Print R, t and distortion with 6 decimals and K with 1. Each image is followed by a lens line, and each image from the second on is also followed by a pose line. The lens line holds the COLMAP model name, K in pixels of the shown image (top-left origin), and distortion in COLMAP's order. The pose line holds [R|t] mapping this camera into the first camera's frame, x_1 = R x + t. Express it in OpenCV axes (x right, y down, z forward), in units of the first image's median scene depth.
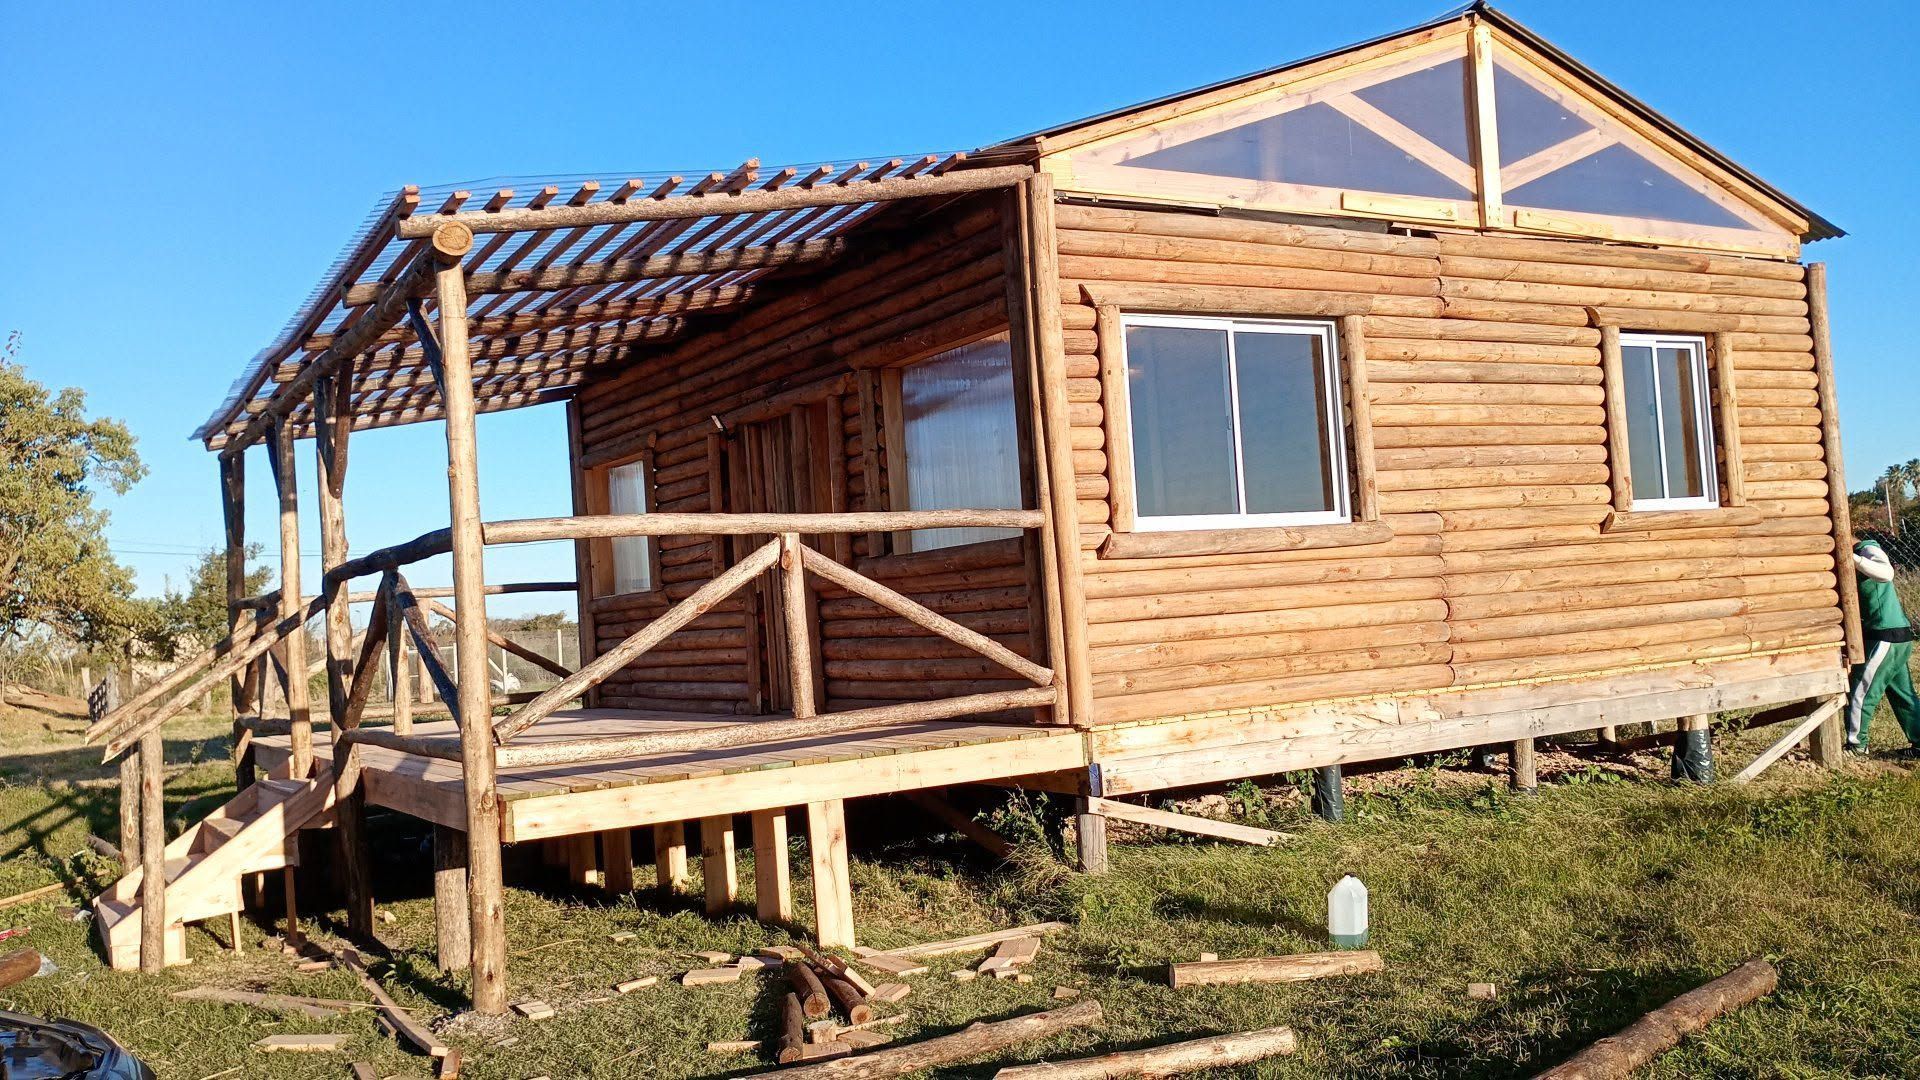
lens RADIAL K [[1605.6, 0, 959.6], [0, 1605.6, 537.6], [0, 0, 1]] dist [0.038753, -0.007439]
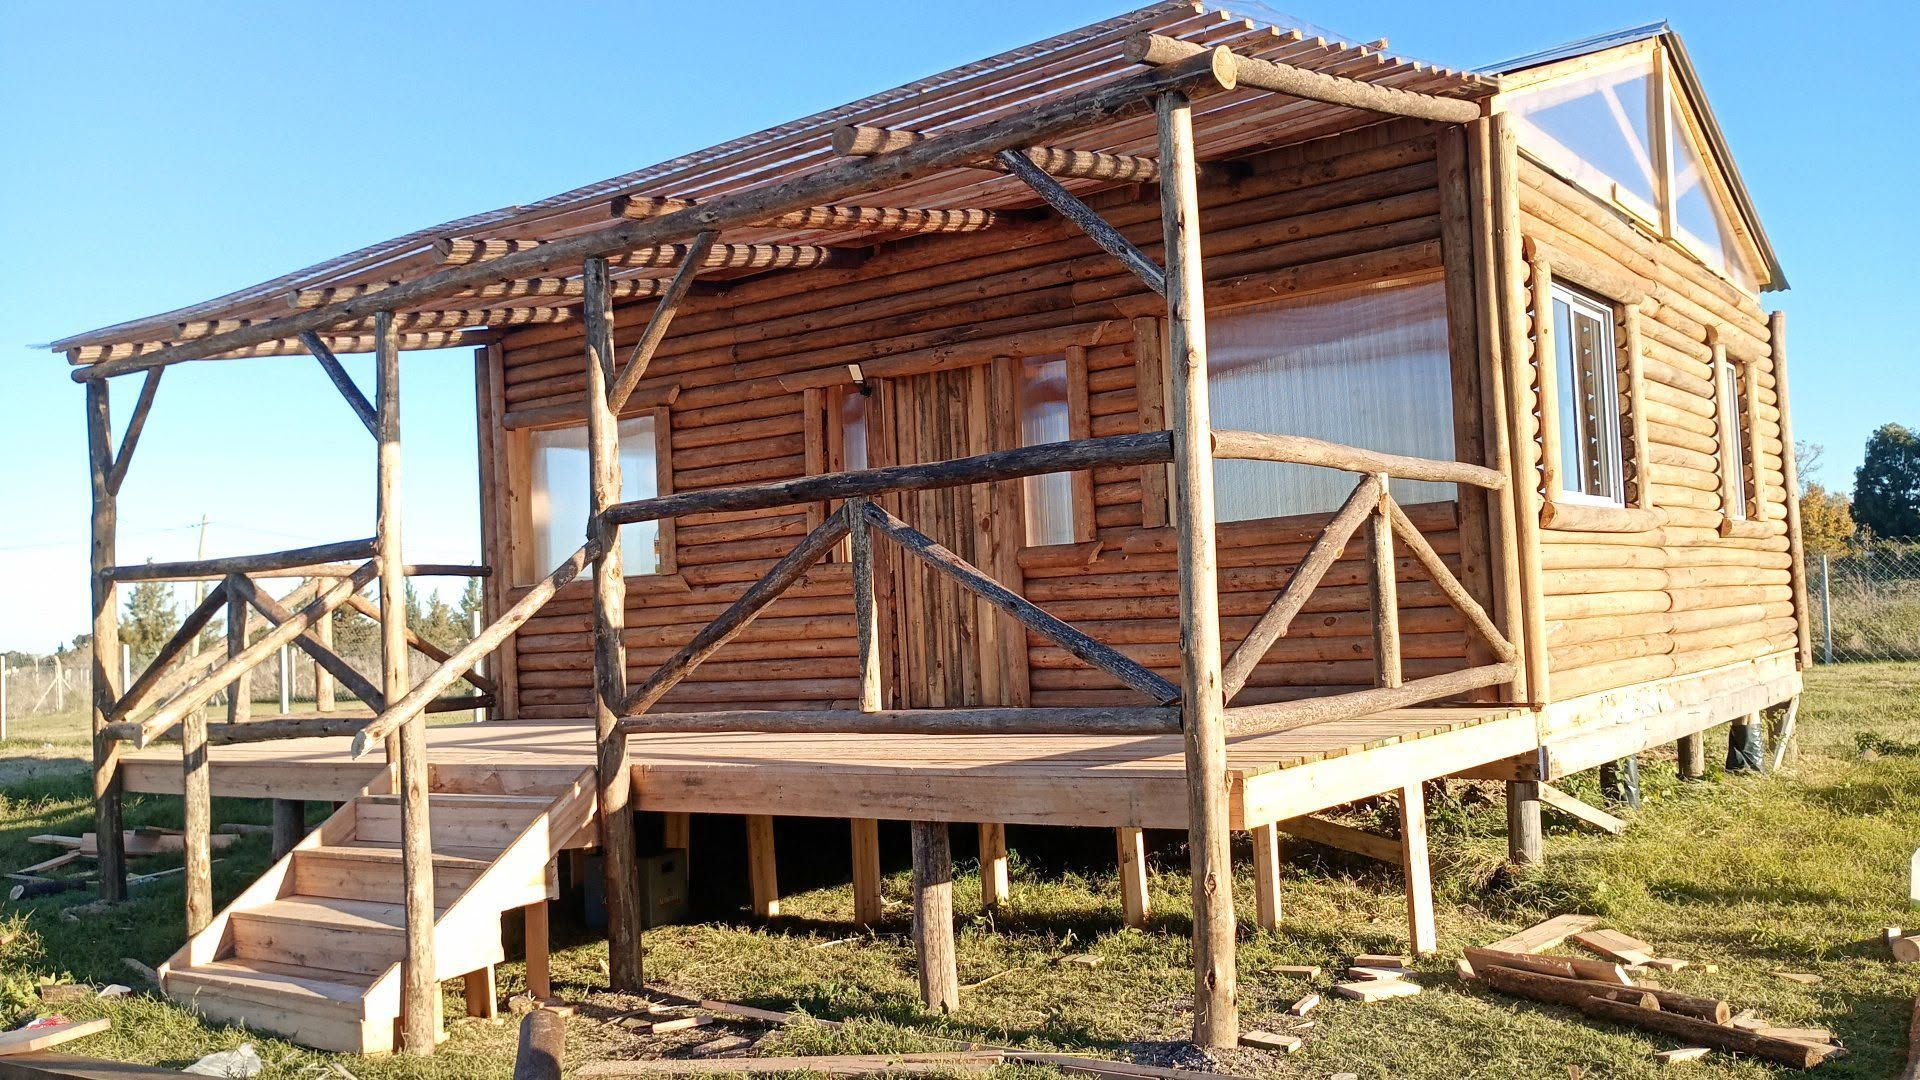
lens RADIAL K [[1605.6, 0, 959.5], [0, 1605.6, 542.0], [0, 0, 1]] dist [0.038753, -0.007439]
pose [[0.922455, 0.040054, 0.384021, -0.507138], [-0.029299, 0.998998, -0.033818, 0.054805], [-0.384991, 0.019944, 0.922705, 0.224443]]
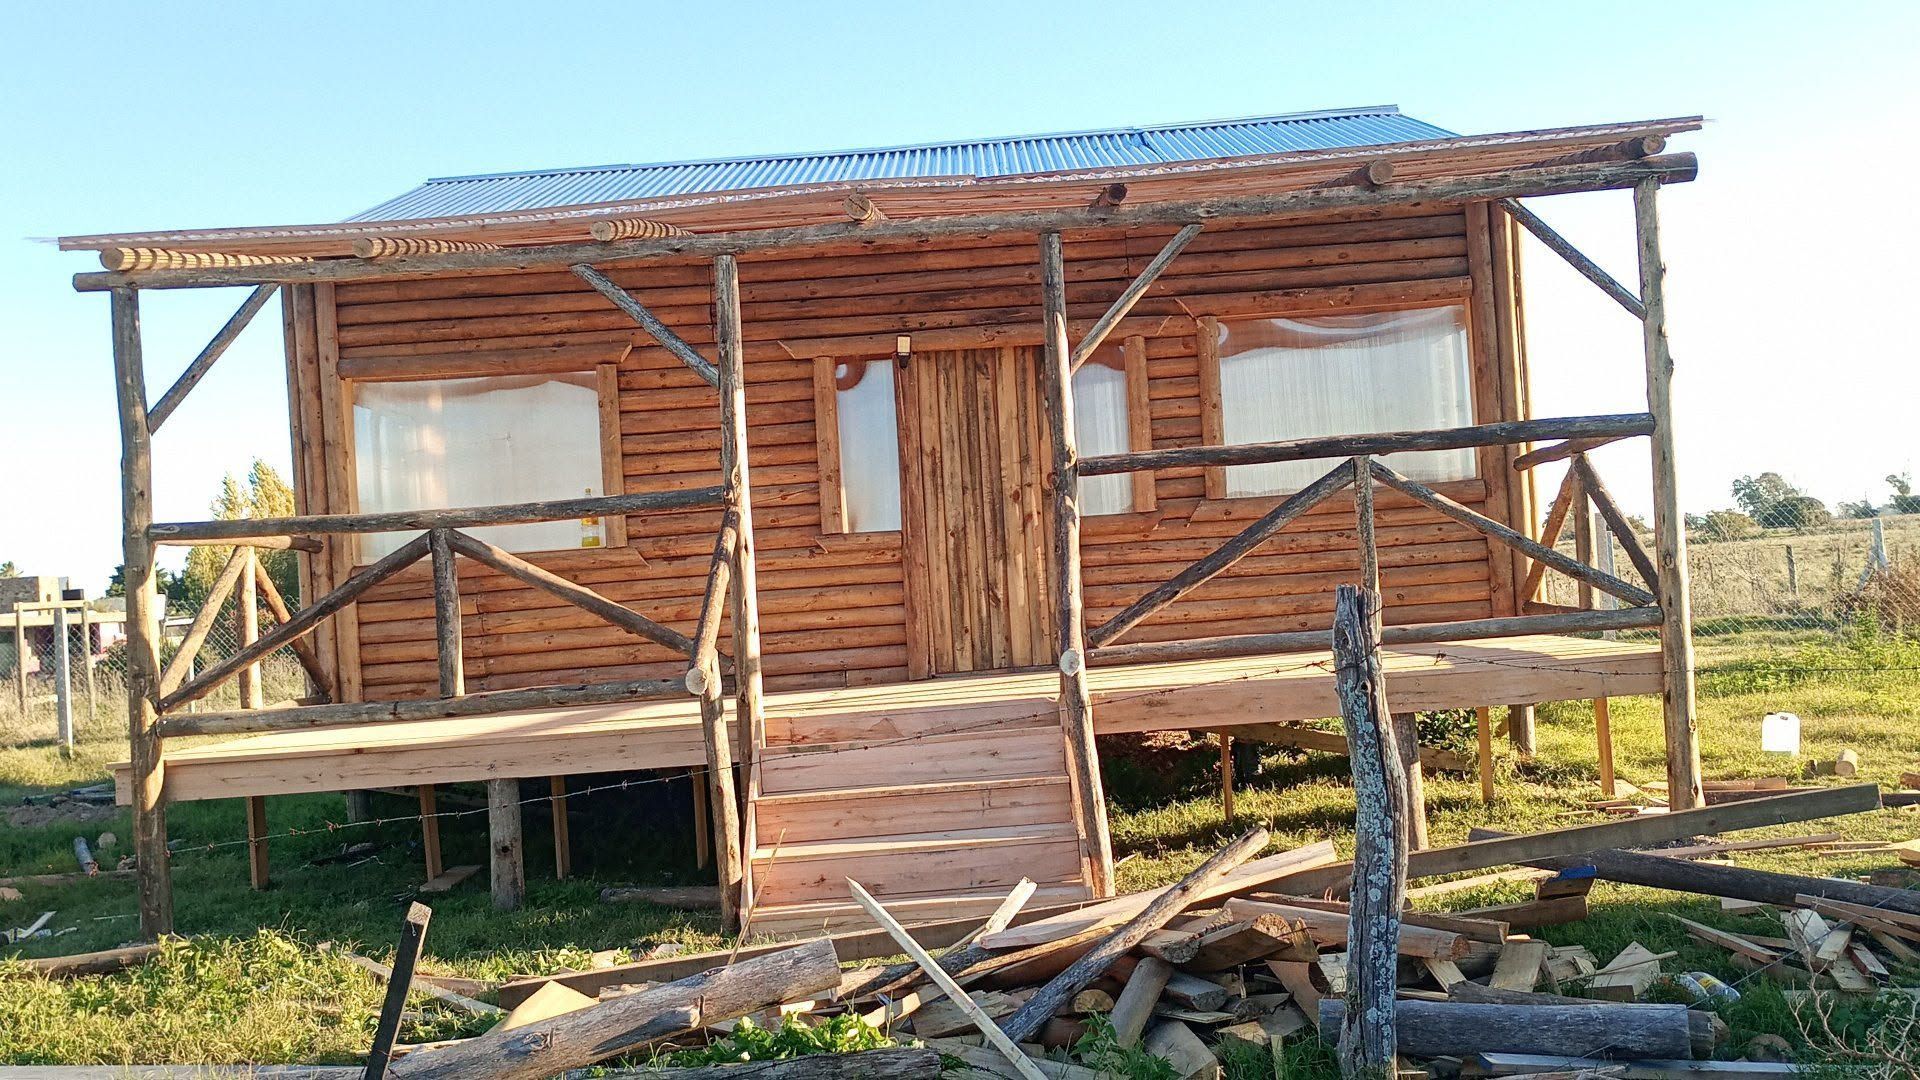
lens RADIAL K [[1985.4, 0, 960.1], [0, 1985.4, 543.8], [0, 0, 1]] dist [0.052151, 0.000000]
pose [[0.523965, 0.053862, 0.850035, -1.249696], [-0.003526, 0.998127, -0.061072, 0.121981], [-0.851733, 0.029003, 0.523173, 0.489652]]
